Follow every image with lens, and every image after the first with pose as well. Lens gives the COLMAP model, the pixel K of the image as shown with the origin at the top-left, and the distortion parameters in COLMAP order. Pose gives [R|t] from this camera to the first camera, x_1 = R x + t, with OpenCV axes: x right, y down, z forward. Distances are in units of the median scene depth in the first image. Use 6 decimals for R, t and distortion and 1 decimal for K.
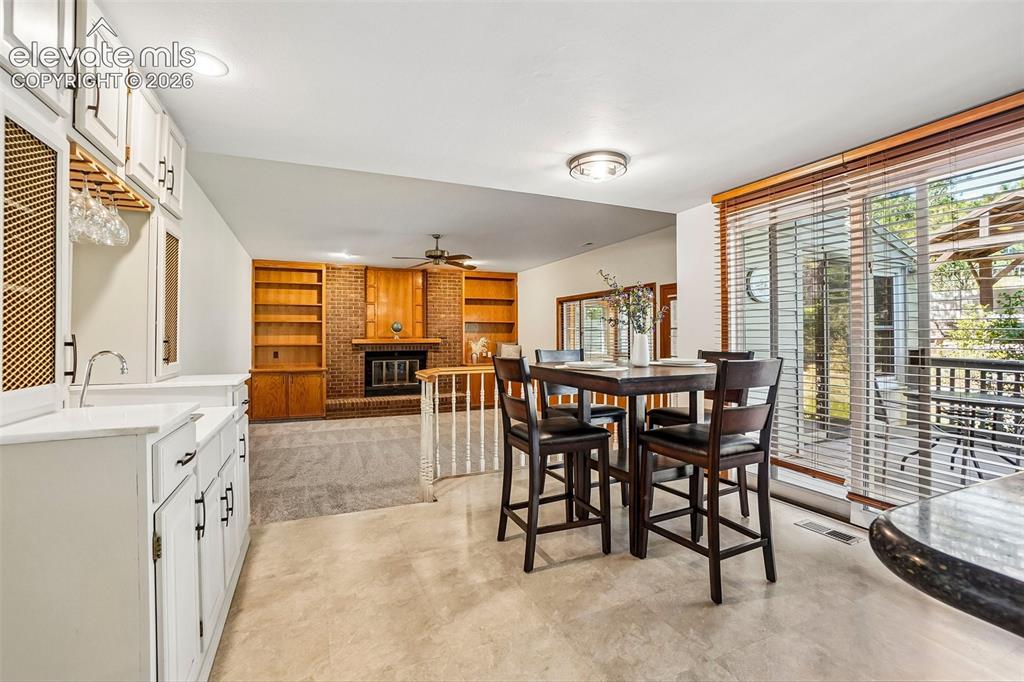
lens RADIAL K [[462.8, 0, 508.5], [0, 462.8, 339.0], [0, 0, 1]] dist [-0.012153, -0.000387]
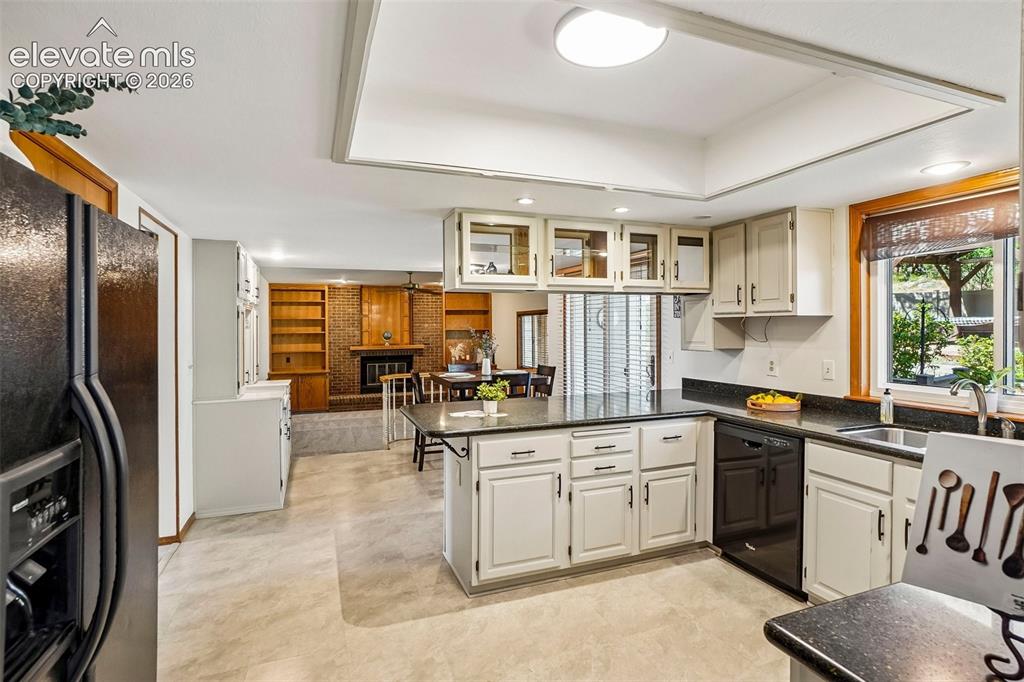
lens RADIAL K [[524.0, 0, 518.2], [0, 524.0, 332.5], [0, 0, 1]] dist [-0.003493, 0.000594]
pose [[0.999521, -0.006483, -0.030252, 0.147951], [0.006587, 0.999973, 0.003358, -0.038648], [0.030229, -0.003556, 0.999537, -0.367930]]
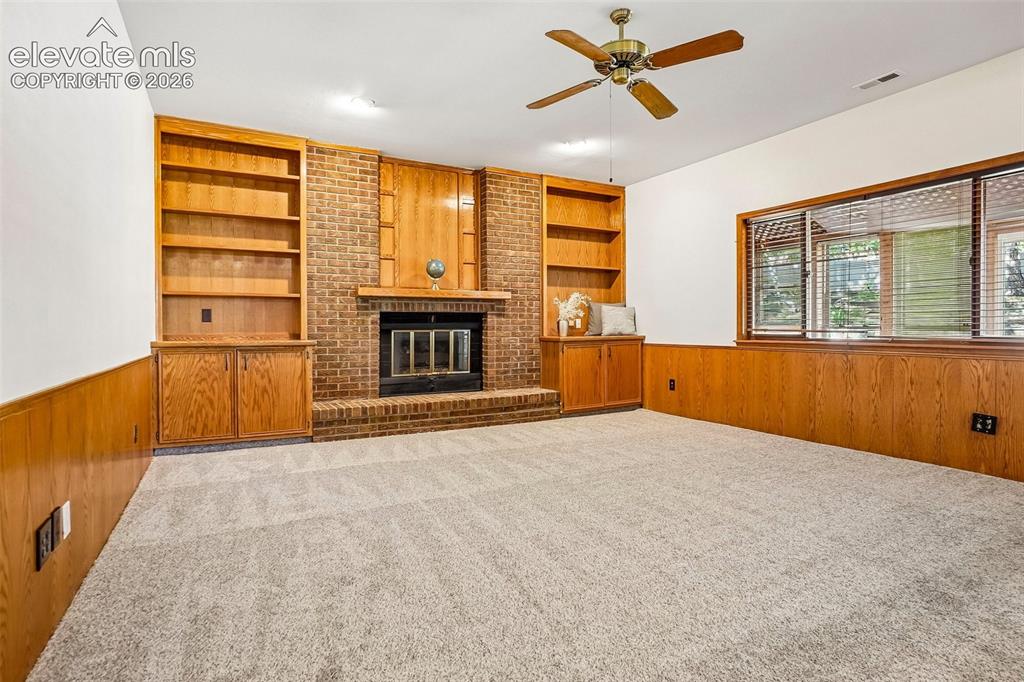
lens RADIAL K [[524.0, 0, 508.8], [0, 524.0, 338.3], [0, 0, 1]] dist [-0.003493, 0.000594]
pose [[0.996658, -0.002388, 0.081651, -0.218791], [0.001498, 0.999939, 0.010950, 0.053186], [-0.081672, -0.010791, 0.996601, 0.396671]]
